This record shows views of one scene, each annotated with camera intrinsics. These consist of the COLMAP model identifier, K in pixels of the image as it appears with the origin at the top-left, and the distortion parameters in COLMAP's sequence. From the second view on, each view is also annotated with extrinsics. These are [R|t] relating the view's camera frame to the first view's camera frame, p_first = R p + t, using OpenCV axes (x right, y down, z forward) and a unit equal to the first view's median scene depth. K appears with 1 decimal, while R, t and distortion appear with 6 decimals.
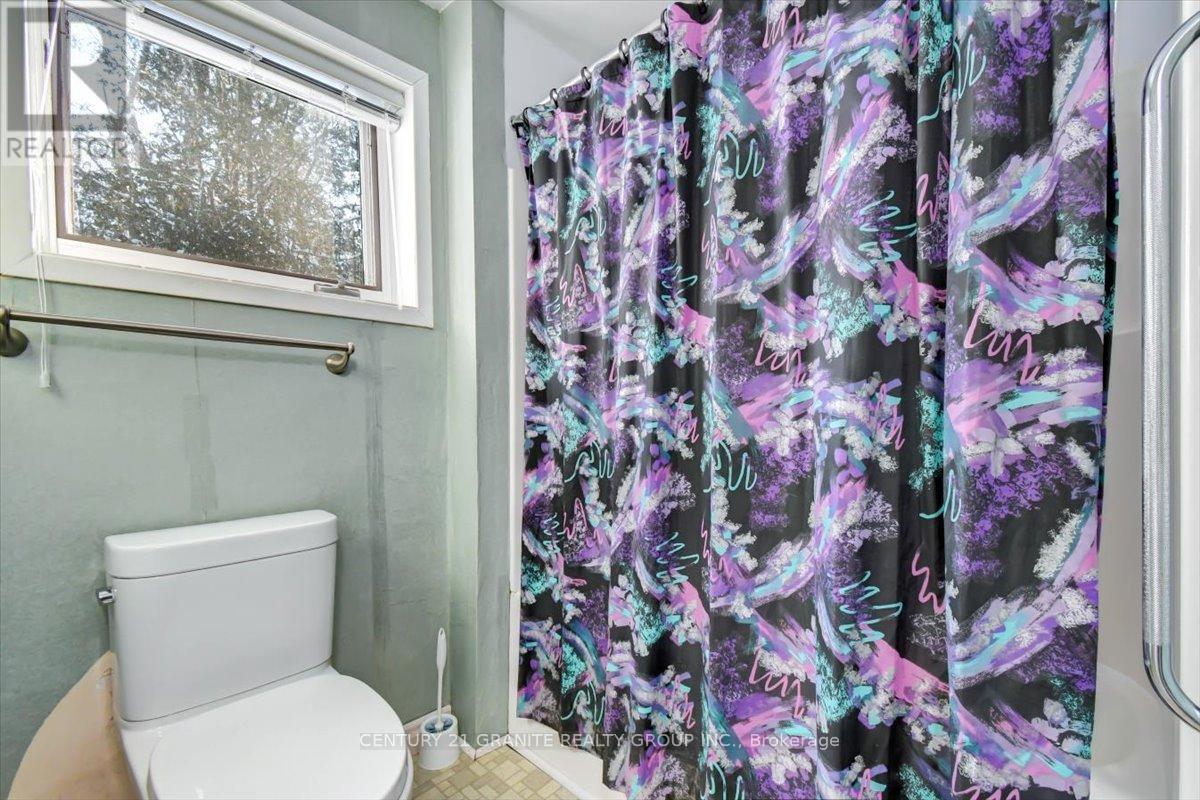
lens RADIAL K [[527.9, 0, 594.2], [0, 527.9, 419.9], [0, 0, 1]] dist [0.050491, -0.024929]
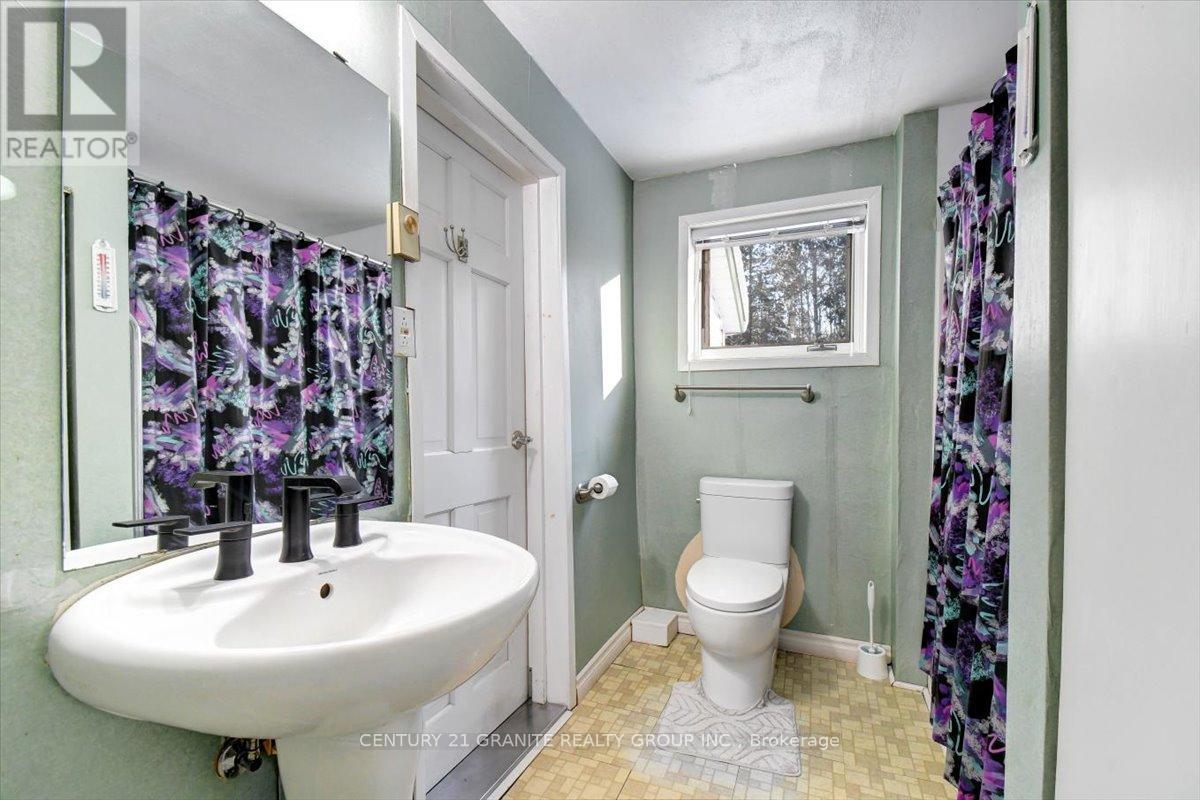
lens RADIAL K [[527.9, 0, 594.2], [0, 527.9, 419.9], [0, 0, 1]] dist [0.050491, -0.024929]
pose [[0.360701, 0.024804, -0.932352, 1.011133], [-0.019899, 0.999623, 0.018895, -0.062642], [0.932469, 0.011737, 0.361059, -0.258526]]
